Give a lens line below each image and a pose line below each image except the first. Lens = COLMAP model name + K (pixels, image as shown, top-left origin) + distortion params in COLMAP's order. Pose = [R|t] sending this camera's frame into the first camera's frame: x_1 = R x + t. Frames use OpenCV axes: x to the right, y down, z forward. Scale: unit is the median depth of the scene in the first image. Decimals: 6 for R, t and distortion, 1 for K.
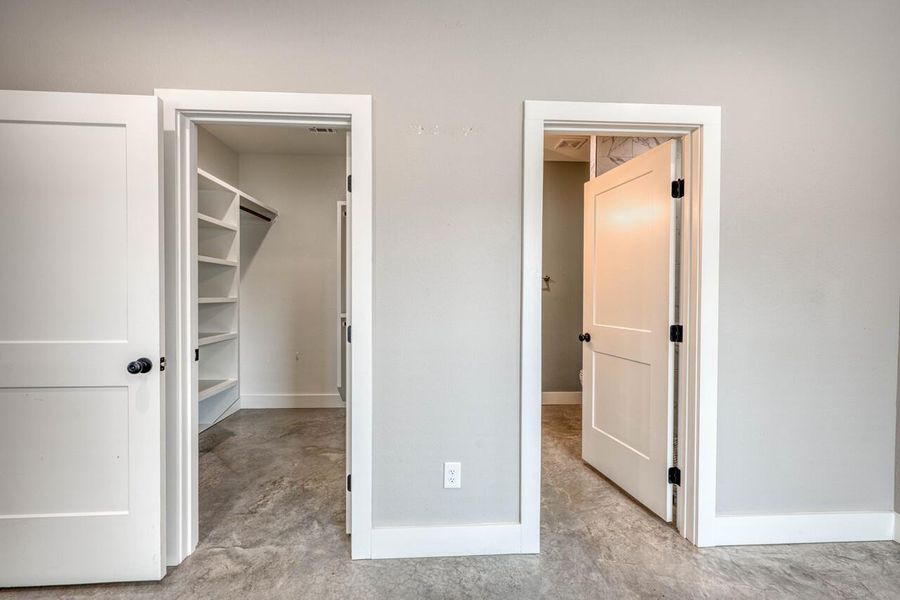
lens RADIAL K [[362.9, 0, 462.1], [0, 362.9, 300.3], [0, 0, 1]] dist [-0.002381, -0.000092]
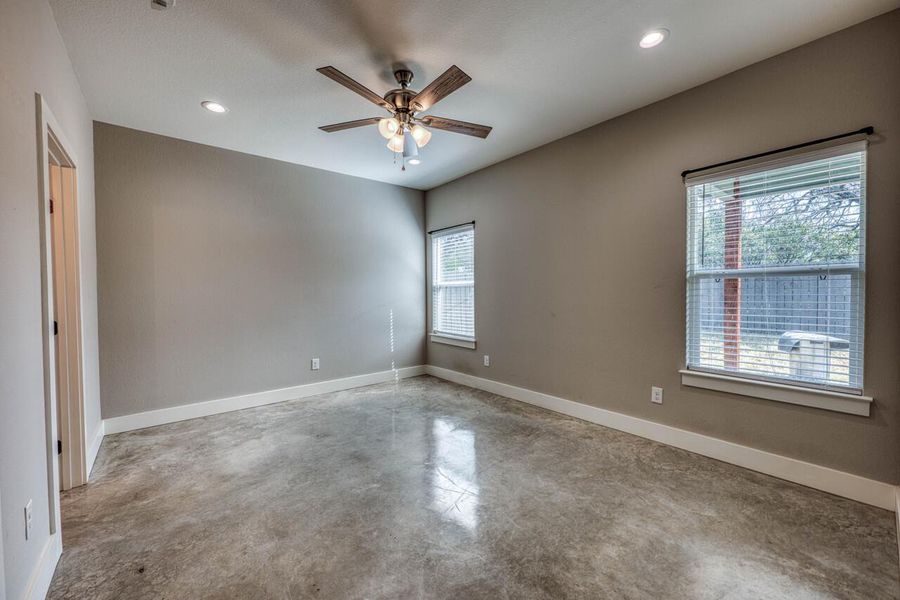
lens RADIAL K [[362.9, 0, 446.9], [0, 362.9, 298.0], [0, 0, 1]] dist [-0.002381, -0.000092]
pose [[-0.591874, -0.012263, 0.805937, -1.282052], [0.016855, 0.999477, 0.027586, -0.019408], [-0.805855, 0.029912, -0.591358, 0.740868]]
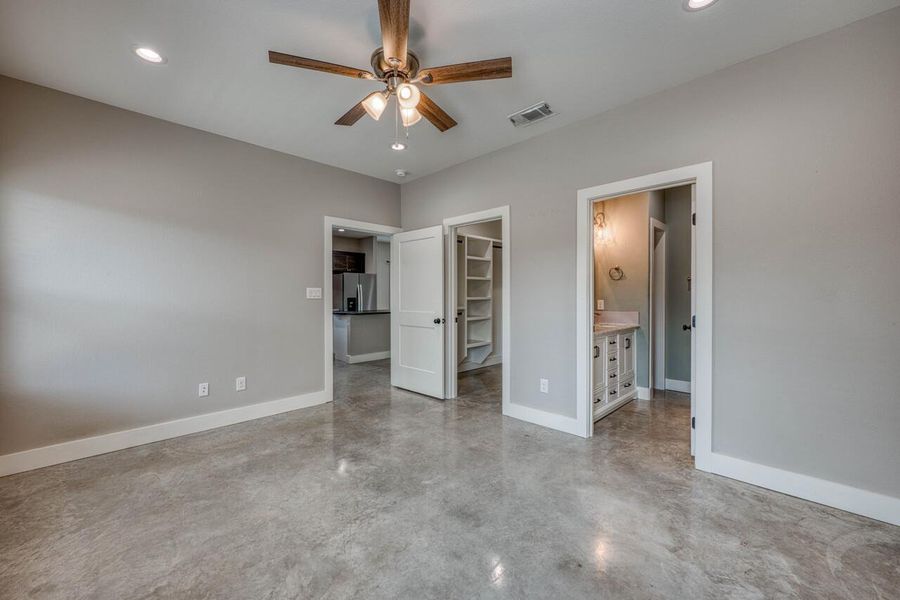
lens RADIAL K [[362.9, 0, 448.6], [0, 362.9, 298.8], [0, 0, 1]] dist [-0.002381, -0.000092]
pose [[0.673842, 0.000568, -0.738876, 1.122405], [-0.004291, 0.999986, -0.003145, 0.013507], [0.738863, 0.005290, 0.673834, -0.750993]]
